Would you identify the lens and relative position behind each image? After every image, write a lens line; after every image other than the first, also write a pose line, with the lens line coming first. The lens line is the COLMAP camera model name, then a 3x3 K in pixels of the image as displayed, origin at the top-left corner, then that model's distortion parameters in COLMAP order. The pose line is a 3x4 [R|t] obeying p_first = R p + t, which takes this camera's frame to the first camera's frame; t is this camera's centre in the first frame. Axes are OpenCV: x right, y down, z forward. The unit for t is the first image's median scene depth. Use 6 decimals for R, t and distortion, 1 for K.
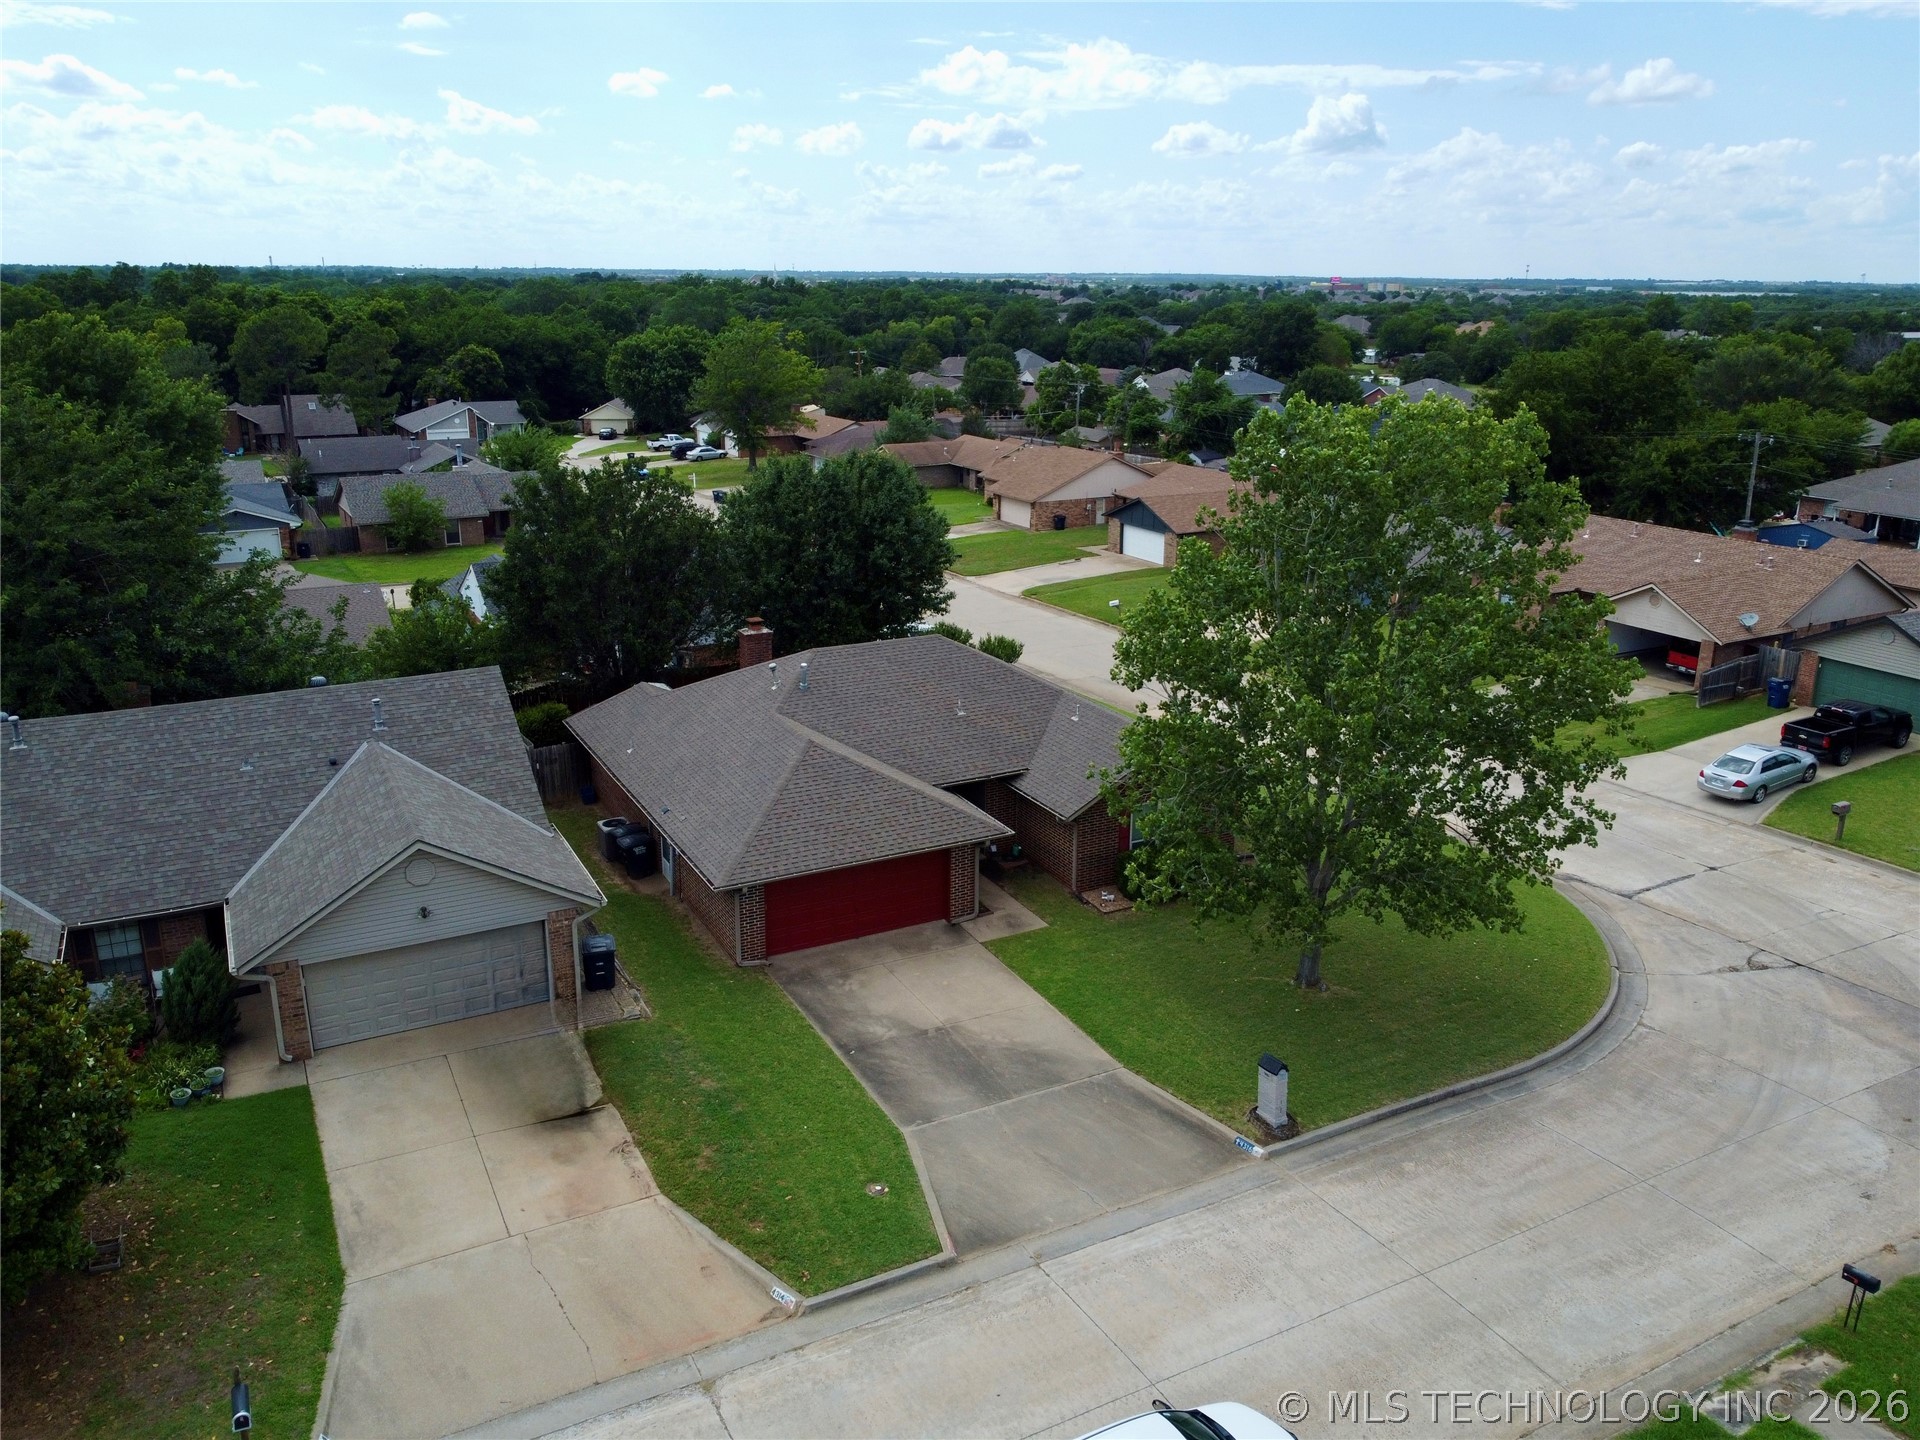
lens RADIAL K [[1456.7, 0, 962.9], [0, 1456.7, 708.4], [0, 0, 1]] dist [-0.005144, 0.001790]
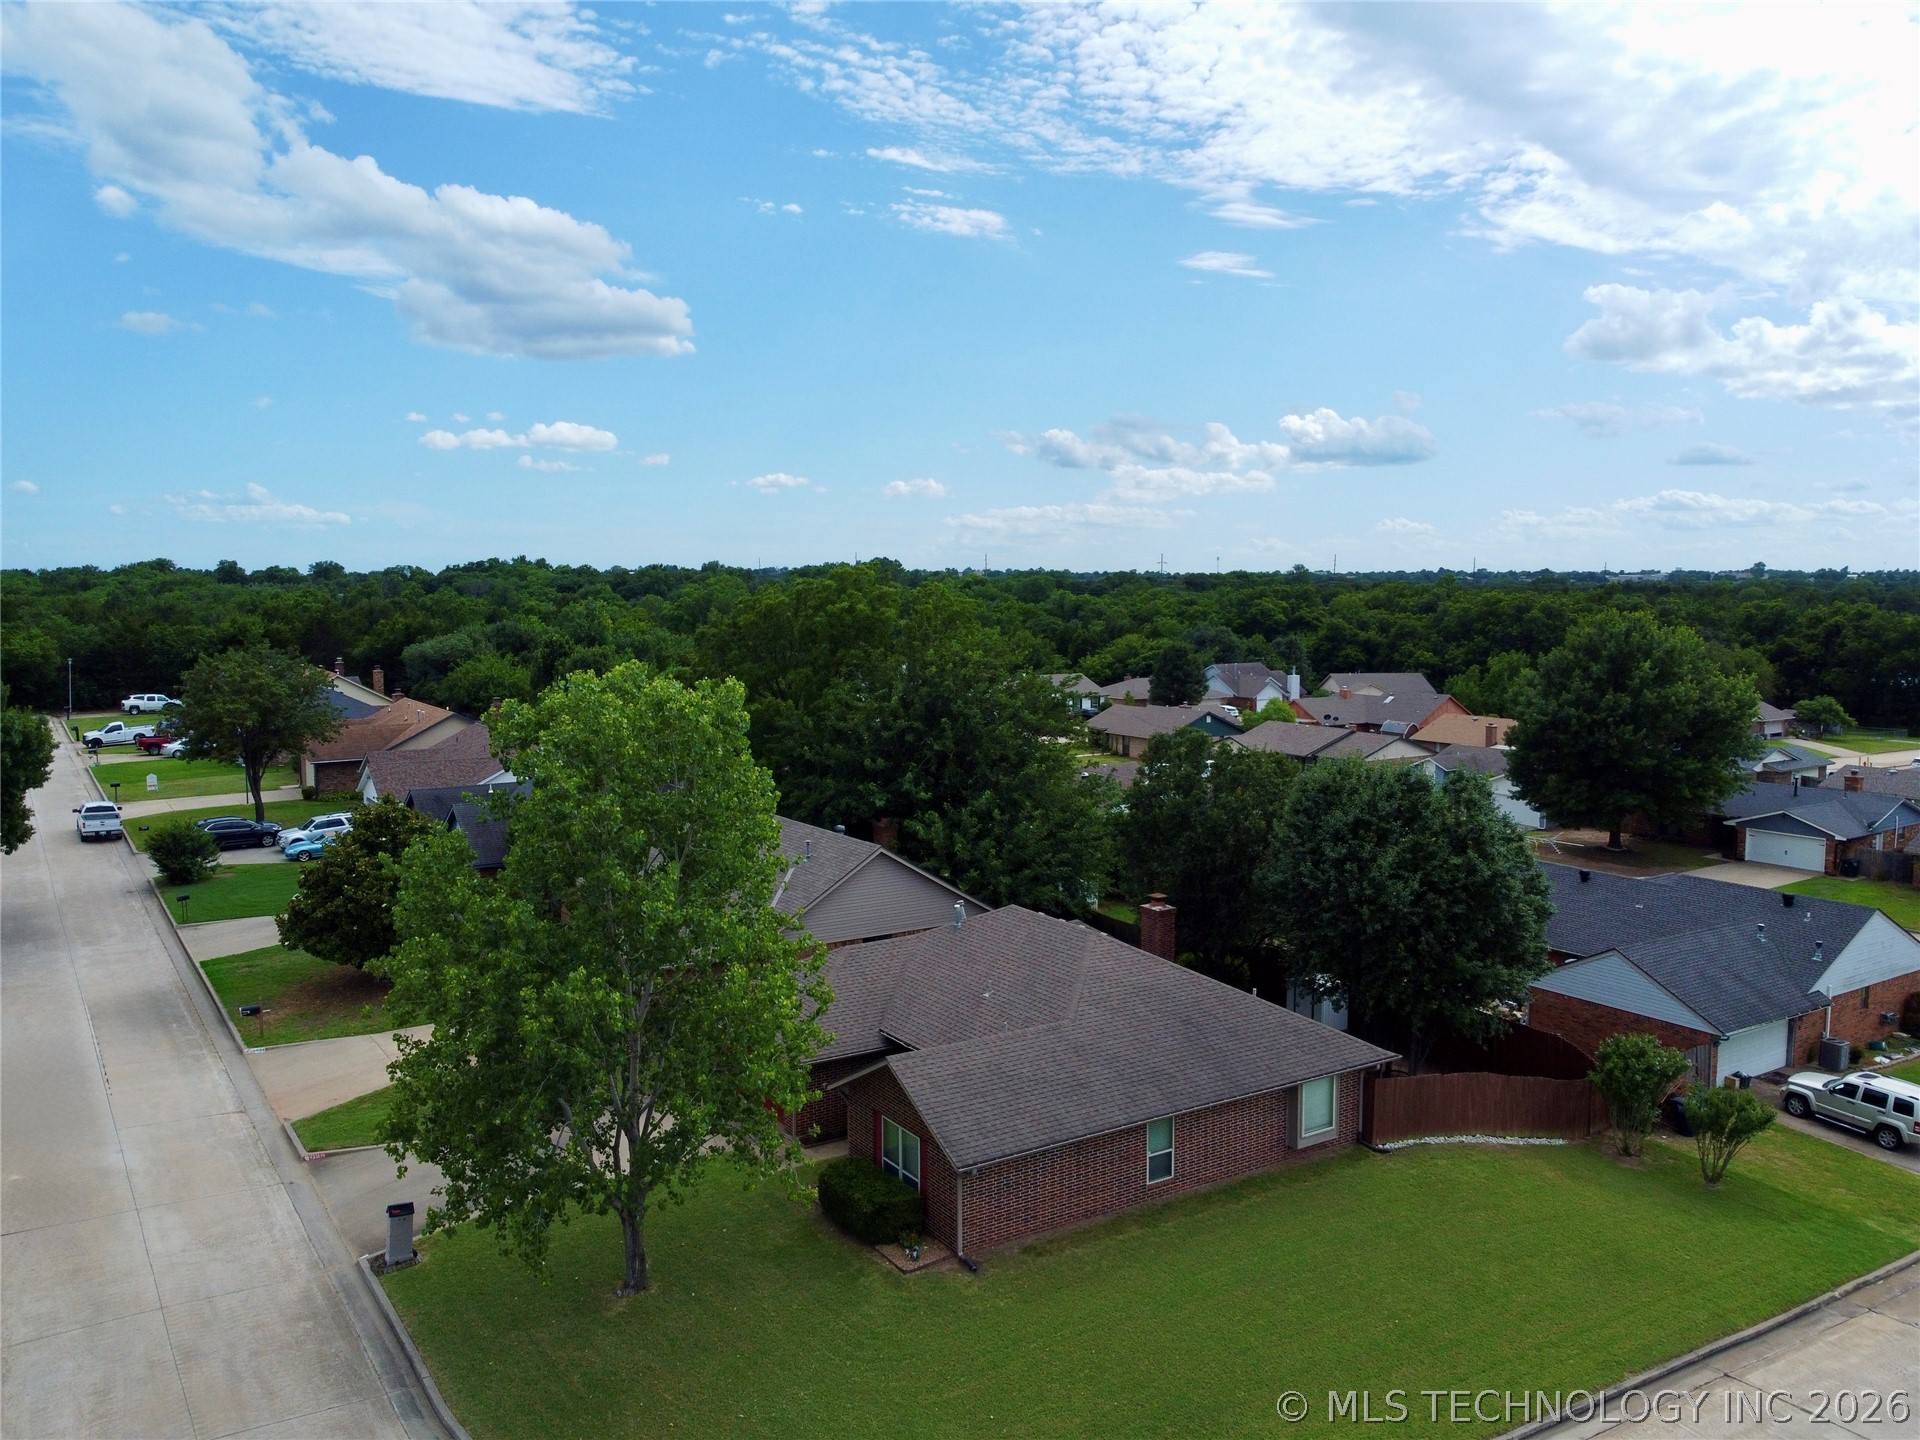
lens RADIAL K [[1456.7, 0, 962.9], [0, 1456.7, 708.4], [0, 0, 1]] dist [-0.005144, 0.001790]
pose [[0.086927, 0.079013, -0.993076, 1.004775], [-0.282546, 0.957871, 0.051480, -0.238287], [0.955307, 0.276115, 0.105590, 0.872106]]
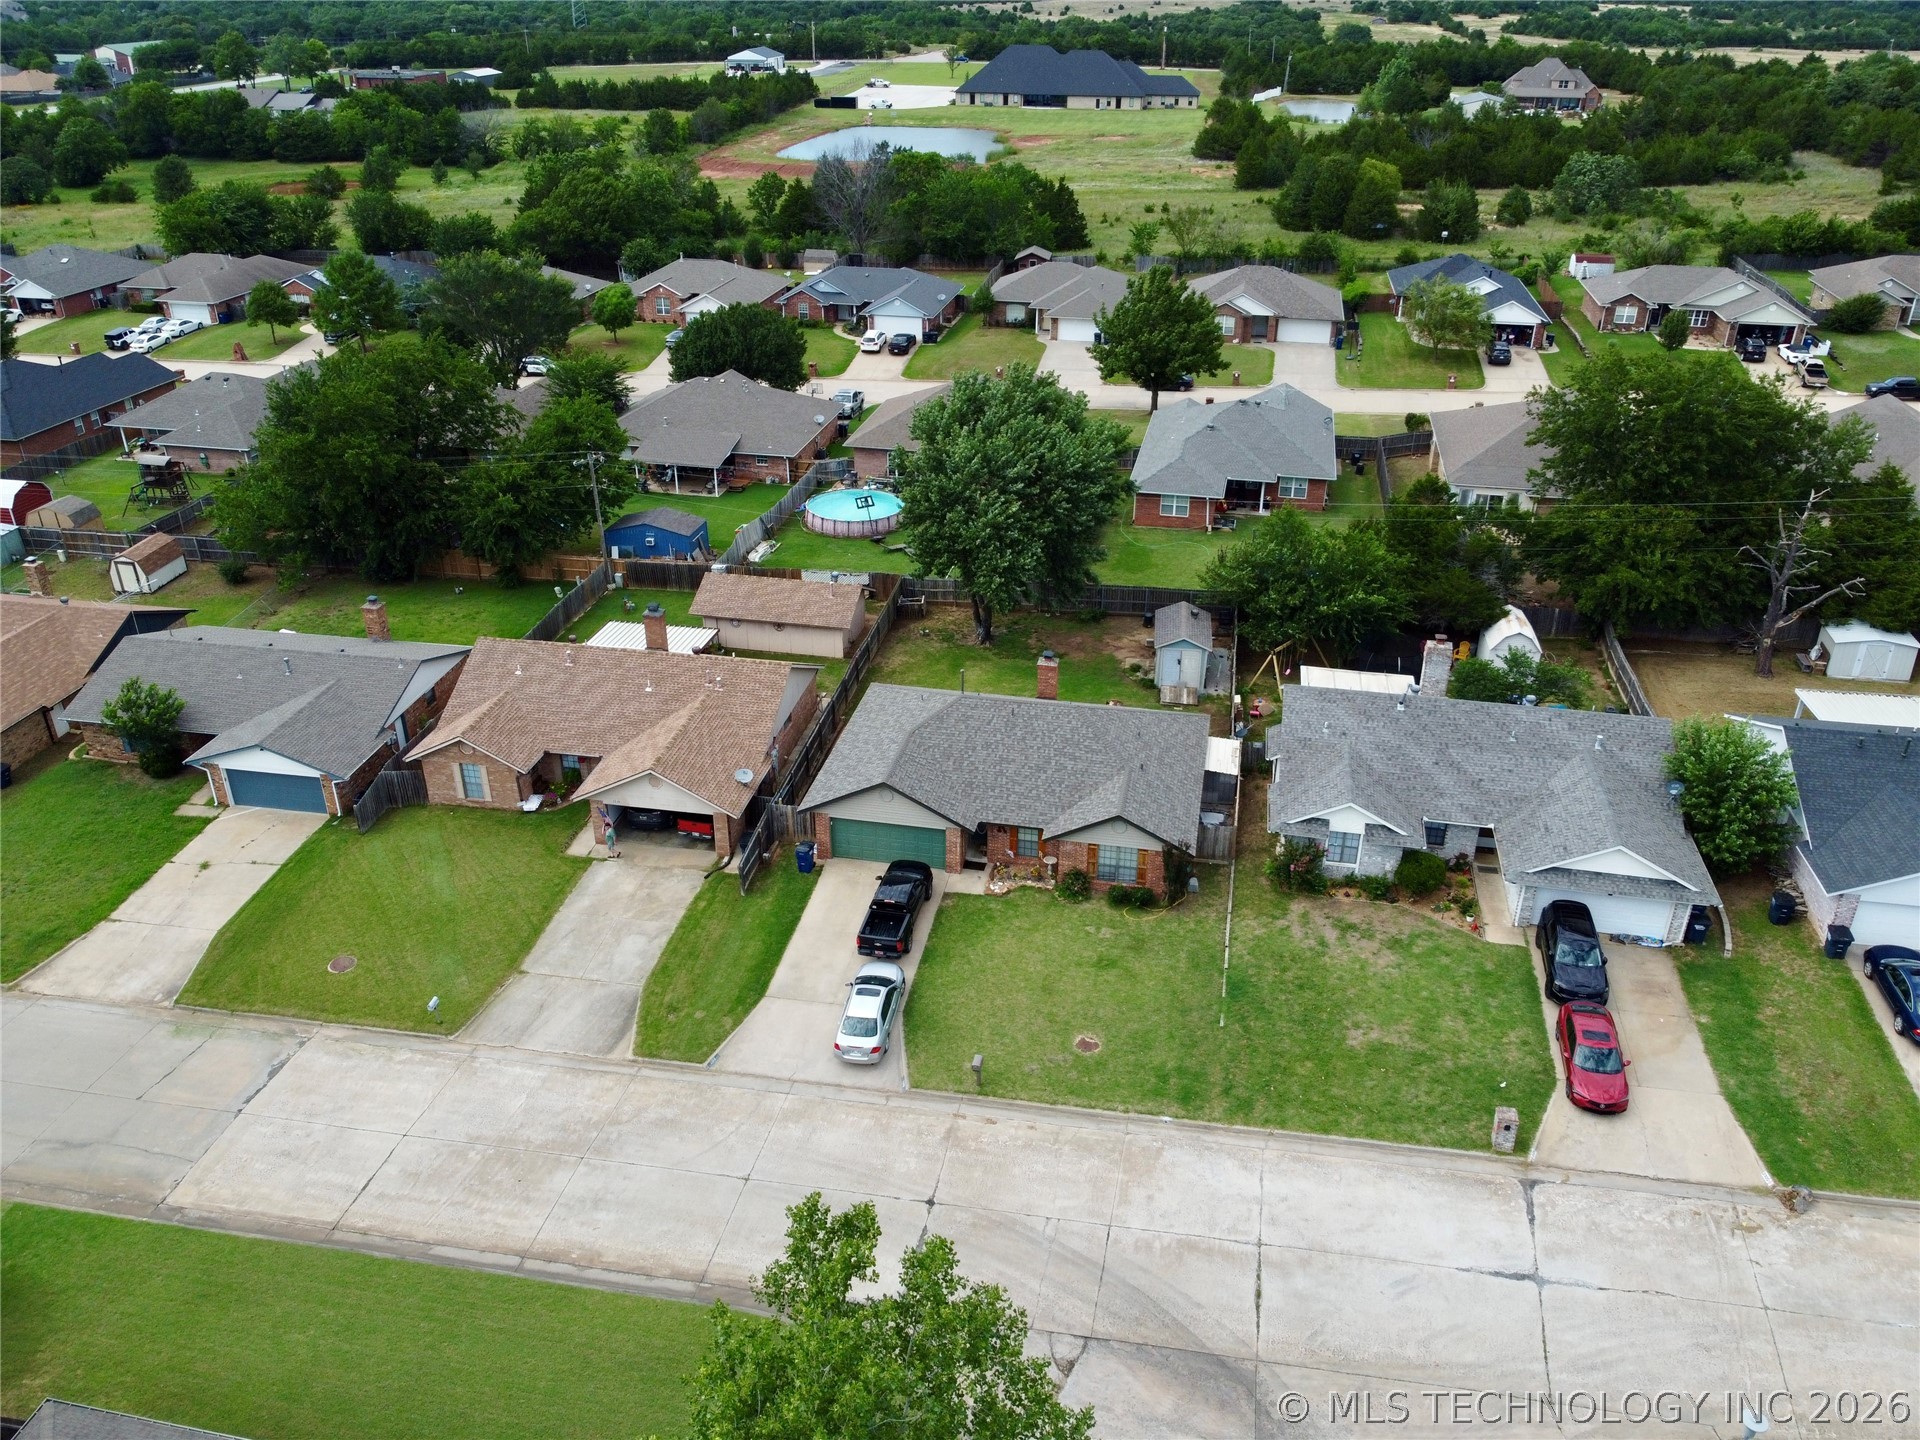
lens RADIAL K [[1456.7, 0, 962.9], [0, 1456.7, 708.4], [0, 0, 1]] dist [-0.005144, 0.001790]
pose [[0.635225, -0.361560, 0.682469, -0.053040], [0.223054, 0.931882, 0.286081, -0.564927], [-0.739416, -0.029498, 0.672602, 0.334020]]
